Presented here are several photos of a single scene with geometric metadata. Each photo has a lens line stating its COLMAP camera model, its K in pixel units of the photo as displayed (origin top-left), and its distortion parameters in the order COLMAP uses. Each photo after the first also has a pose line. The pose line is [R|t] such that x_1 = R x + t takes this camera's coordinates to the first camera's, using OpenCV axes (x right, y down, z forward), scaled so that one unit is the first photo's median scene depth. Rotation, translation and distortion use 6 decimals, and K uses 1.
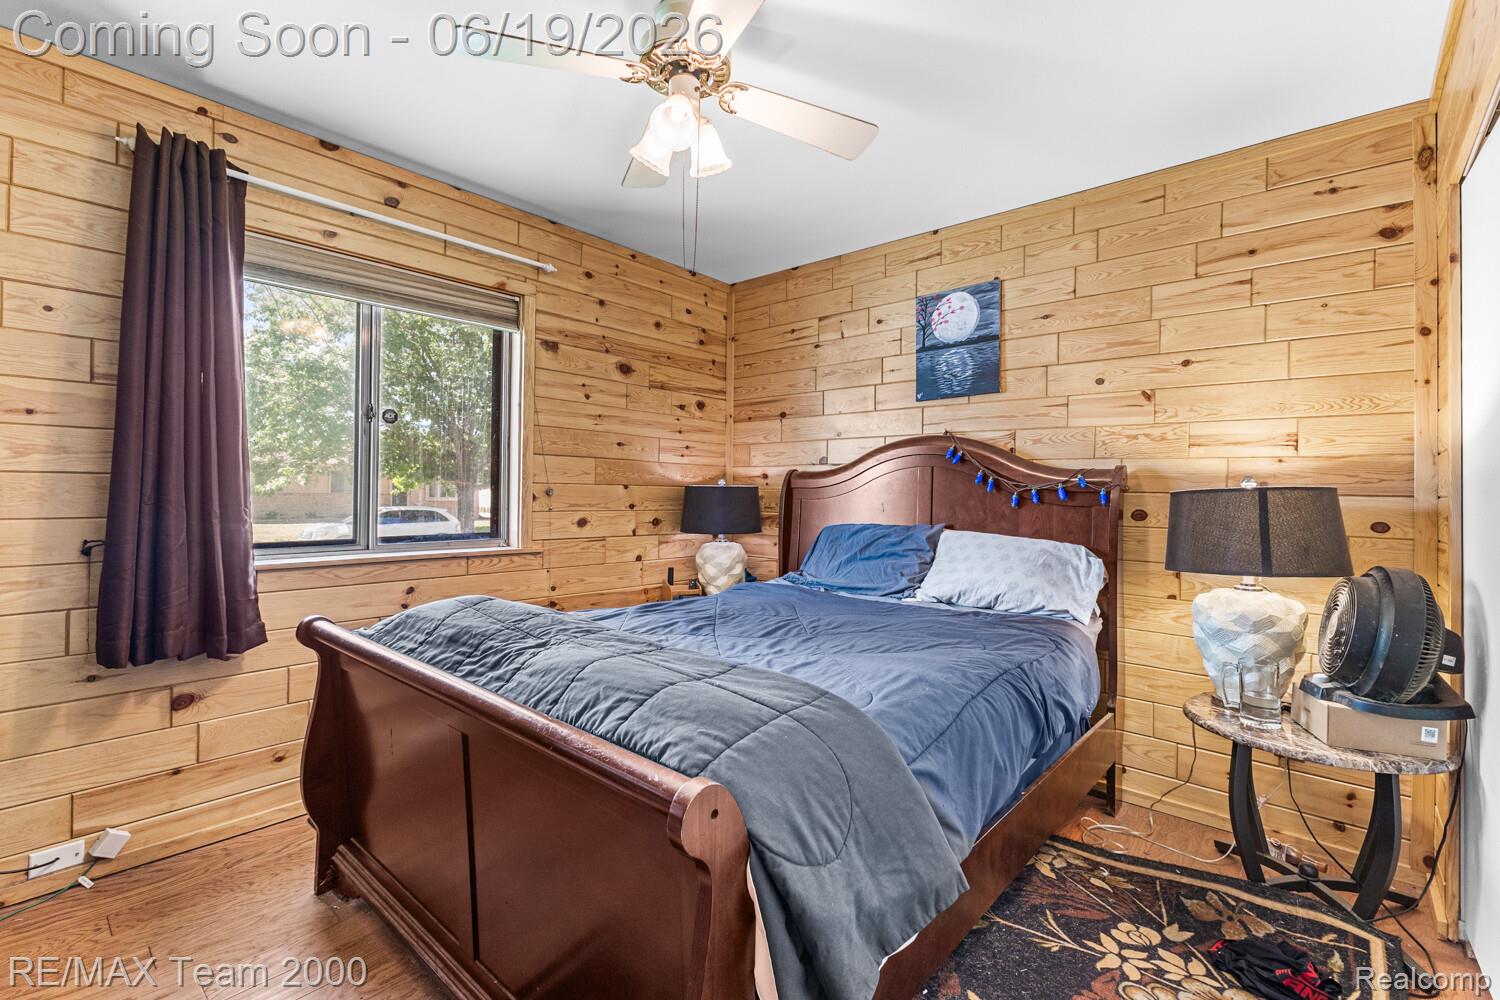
lens RADIAL K [[652.2, 0, 745.7], [0, 652.2, 488.6], [0, 0, 1]] dist [0.008899, -0.001424]
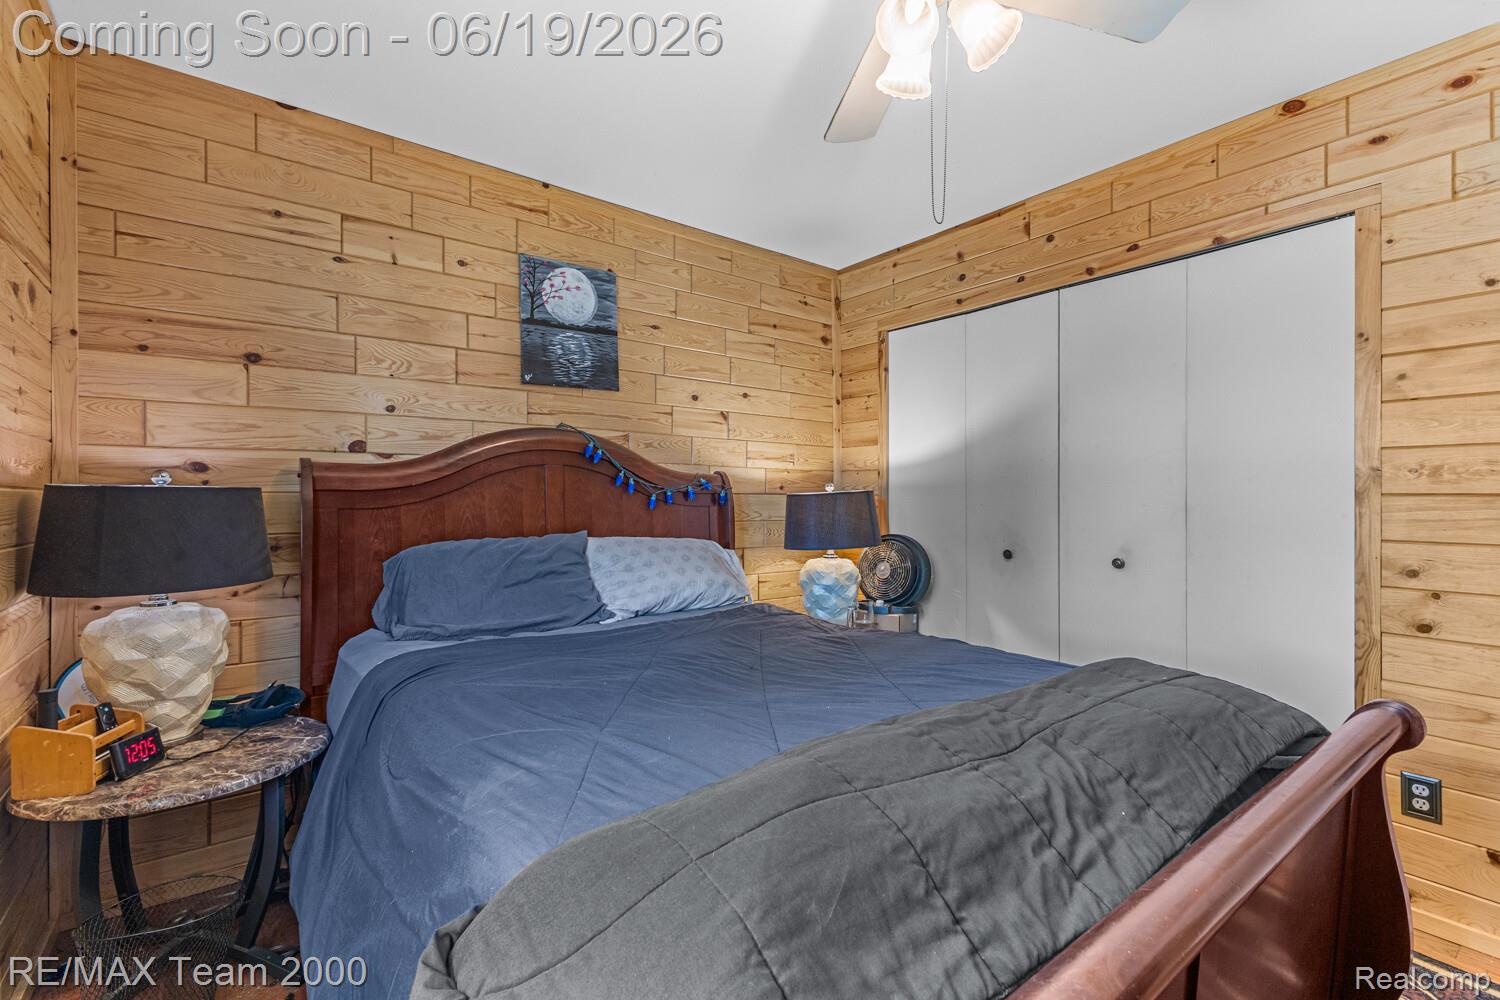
lens RADIAL K [[652.2, 0, 743.6], [0, 652.2, 497.8], [0, 0, 1]] dist [0.008899, -0.001424]
pose [[0.200099, -0.008782, 0.979736, -0.508843], [0.004437, 0.999958, 0.008057, 0.002927], [-0.979766, 0.002735, 0.200129, 0.612969]]
